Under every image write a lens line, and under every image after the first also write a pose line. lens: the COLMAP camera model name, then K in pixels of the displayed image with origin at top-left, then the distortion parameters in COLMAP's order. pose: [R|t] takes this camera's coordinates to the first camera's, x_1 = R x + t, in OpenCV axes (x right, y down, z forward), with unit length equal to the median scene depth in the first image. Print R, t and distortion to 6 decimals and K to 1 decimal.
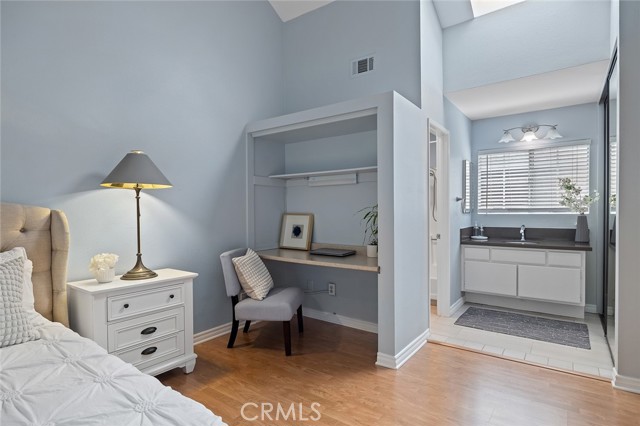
lens RADIAL K [[338.8, 0, 326.9], [0, 338.8, 213.9], [0, 0, 1]] dist [0.012539, -0.000096]
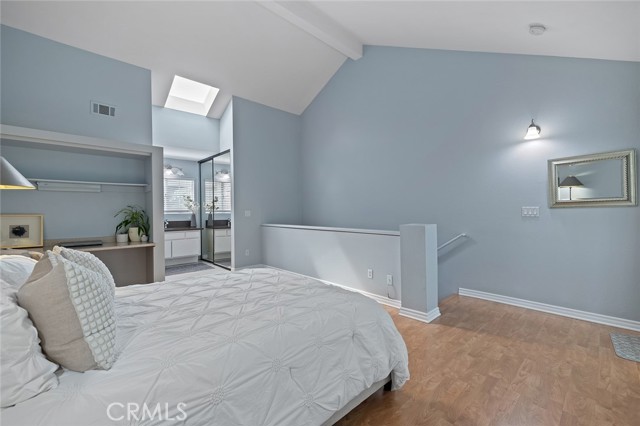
lens RADIAL K [[268.8, 0, 314.8], [0, 268.8, 211.2], [0, 0, 1]] dist [0.002891, -0.000889]
pose [[0.206749, 0.001344, 0.978393, -0.724715], [0.021607, 0.999749, -0.005939, 0.013107], [-0.978155, 0.022368, 0.206668, -0.078760]]
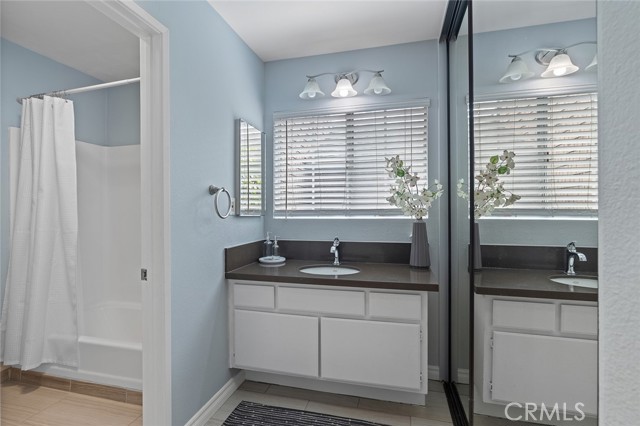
lens RADIAL K [[297.4, 0, 321.1], [0, 297.4, 210.0], [0, 0, 1]] dist [-0.003876, -0.000436]
pose [[0.934153, 0.002139, 0.356867, 0.402032], [0.002315, 0.999925, -0.012053, -0.009547], [-0.356866, 0.012085, 0.934077, 0.575466]]
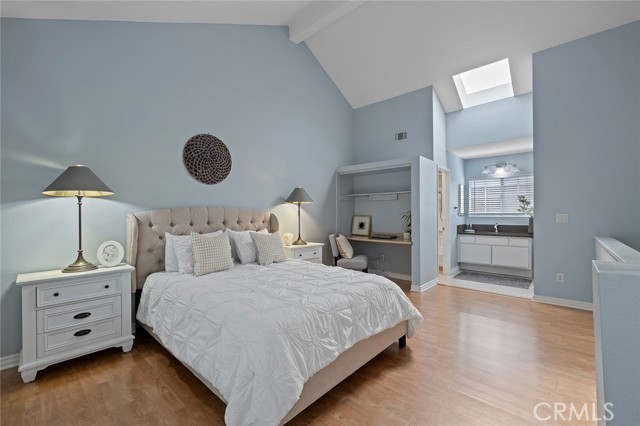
lens RADIAL K [[268.8, 0, 321.1], [0, 268.8, 213.0], [0, 0, 1]] dist [0.002891, -0.000889]
pose [[0.993261, 0.003321, -0.115853, -0.138130], [-0.004805, 0.999910, -0.012532, 0.003764], [0.115801, 0.013005, 0.993187, -0.450517]]
